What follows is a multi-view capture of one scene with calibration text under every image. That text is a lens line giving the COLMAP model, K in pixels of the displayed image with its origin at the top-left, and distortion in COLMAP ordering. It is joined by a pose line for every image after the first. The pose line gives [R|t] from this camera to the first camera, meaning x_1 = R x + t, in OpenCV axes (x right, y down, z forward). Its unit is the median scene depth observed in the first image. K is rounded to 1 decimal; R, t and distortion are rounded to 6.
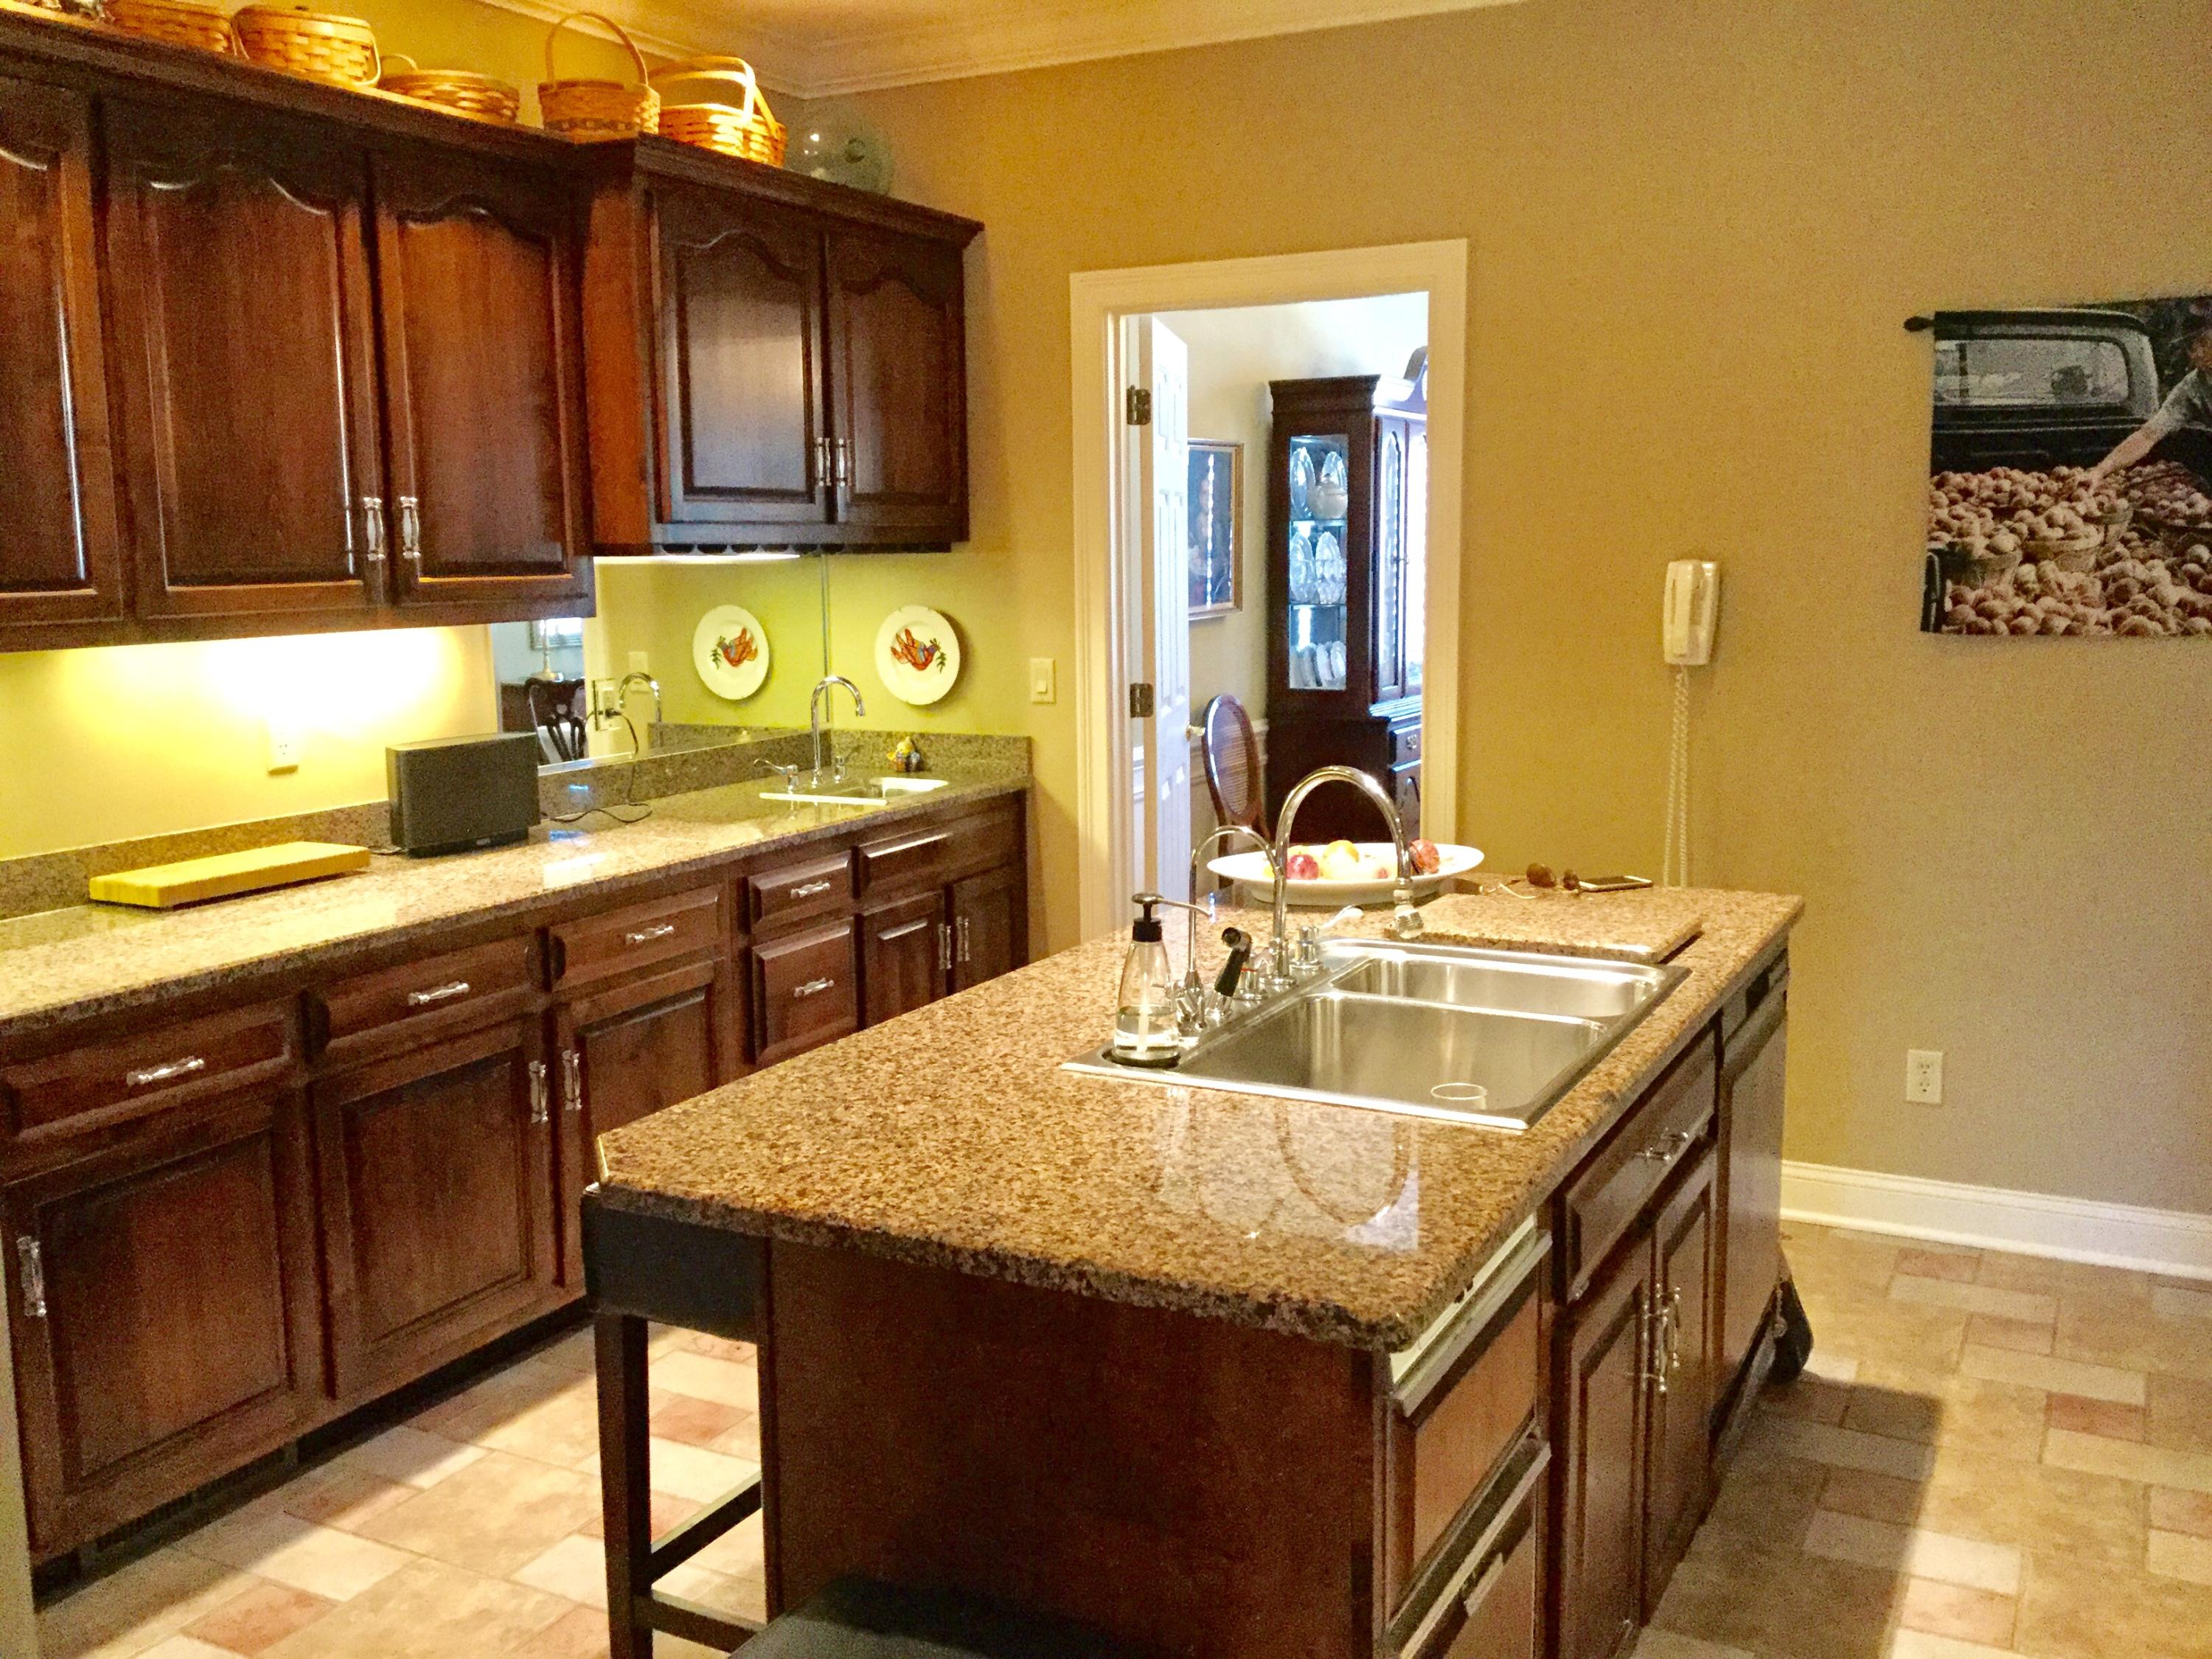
lens RADIAL K [[1965.7, 0, 1106.0], [0, 1965.7, 829.5], [0, 0, 1]] dist [0.108191, -0.152995]
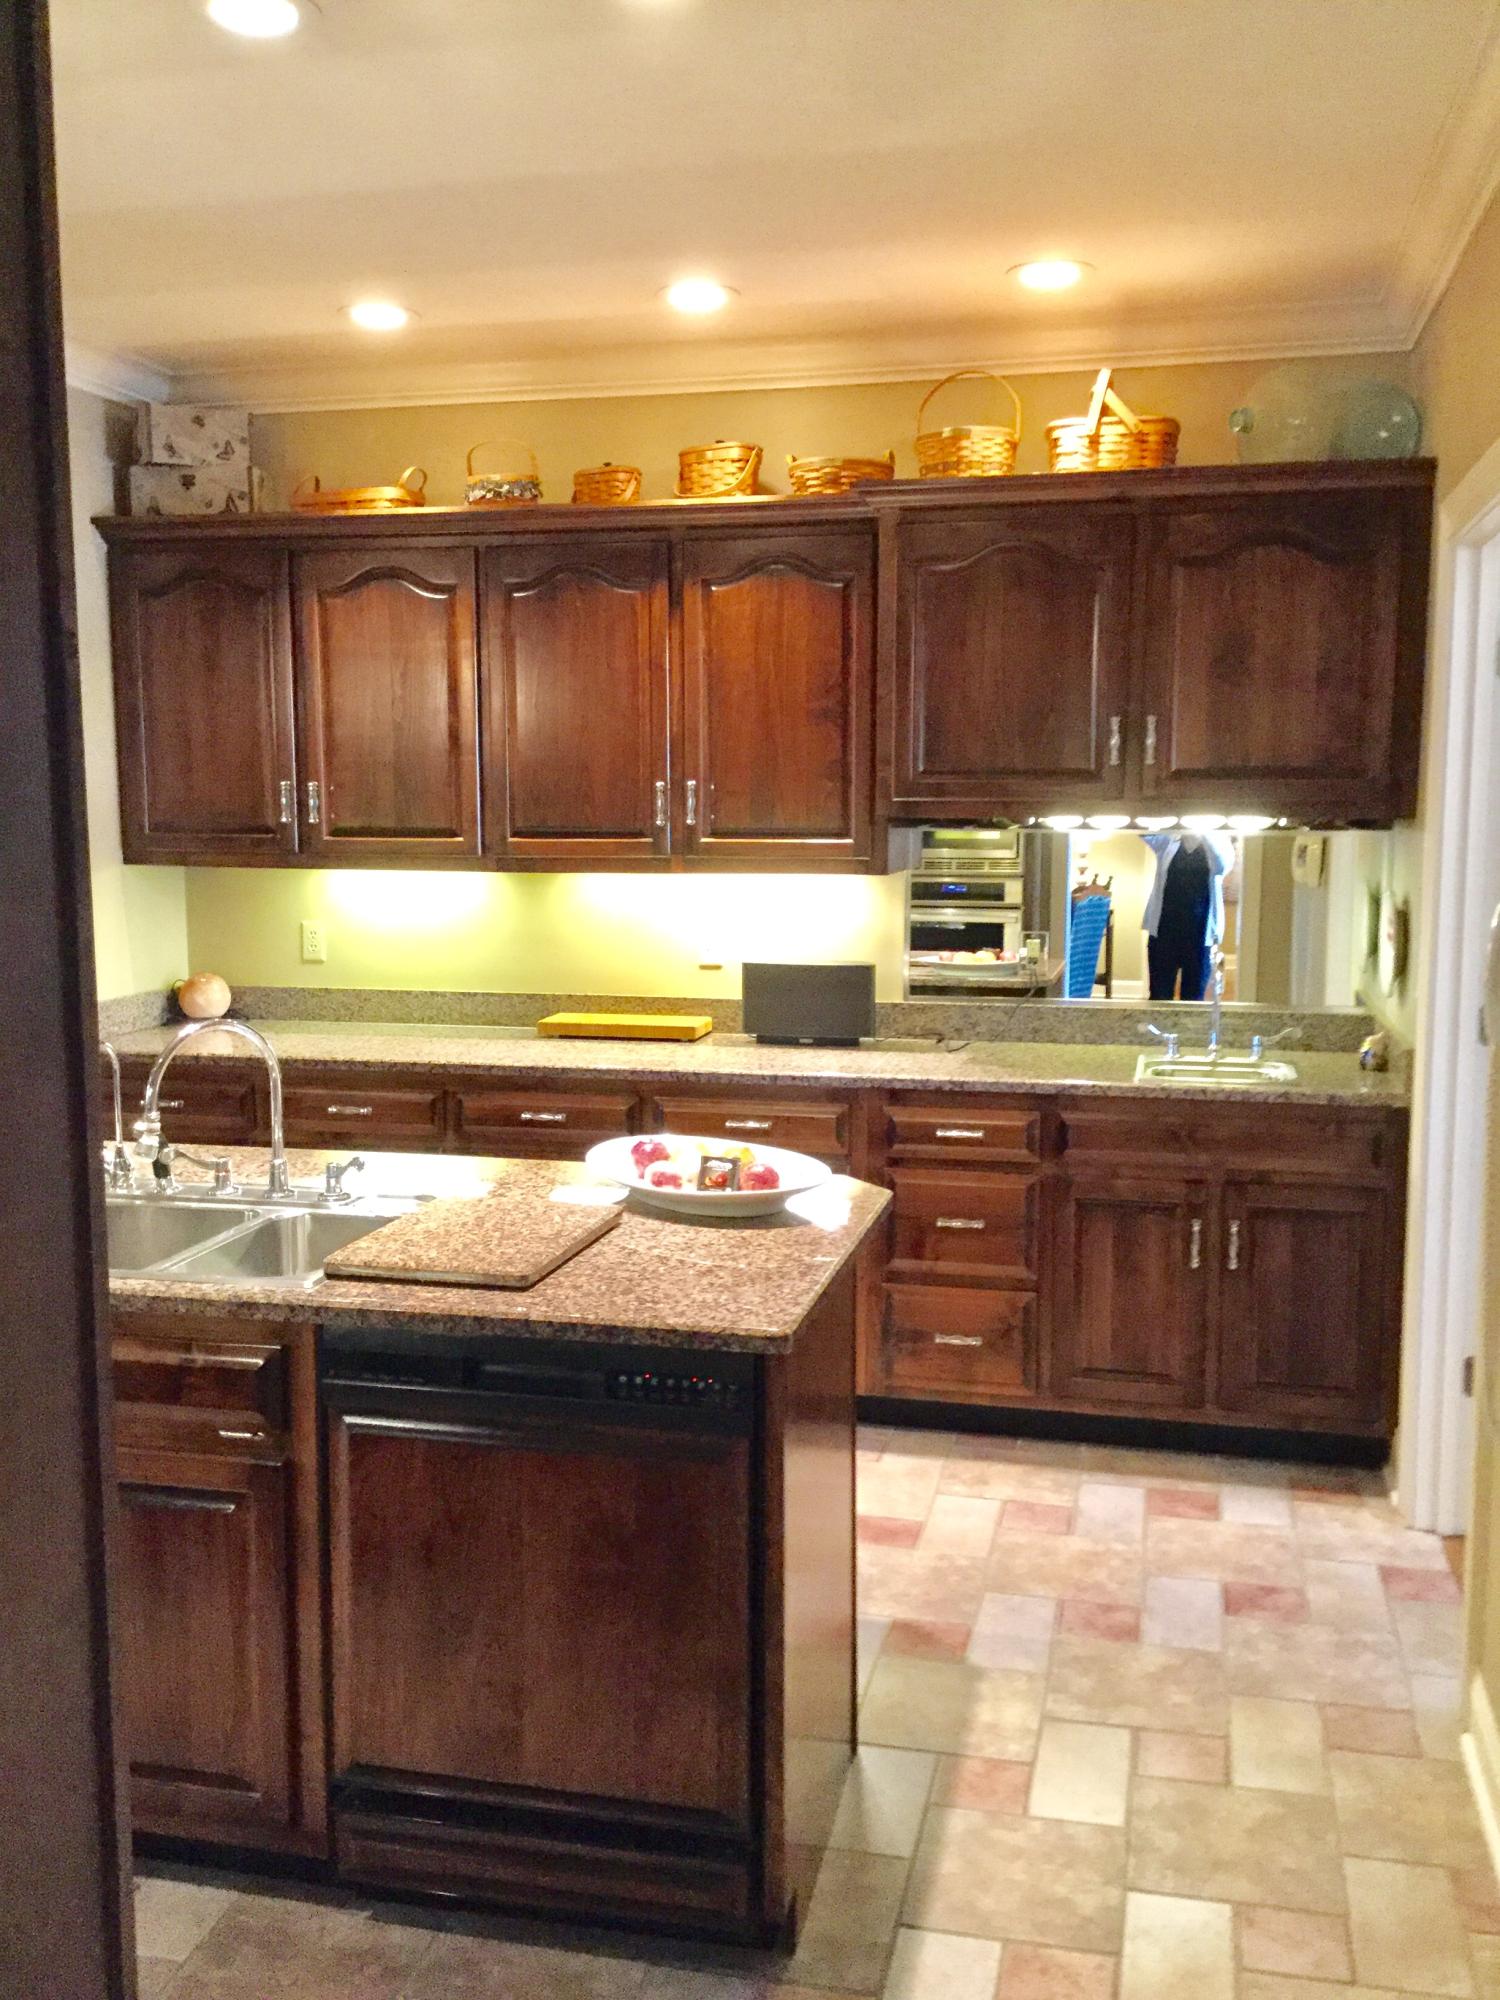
lens RADIAL K [[1777.3, 0, 750.0], [0, 1777.3, 1000.0], [0, 0, 1]] dist [0.108191, -0.152995]
pose [[0.245708, 0.127685, -0.960898, 0.870187], [-0.145130, 0.984959, 0.093771, -0.135620], [0.958418, 0.116415, 0.260543, 0.714531]]
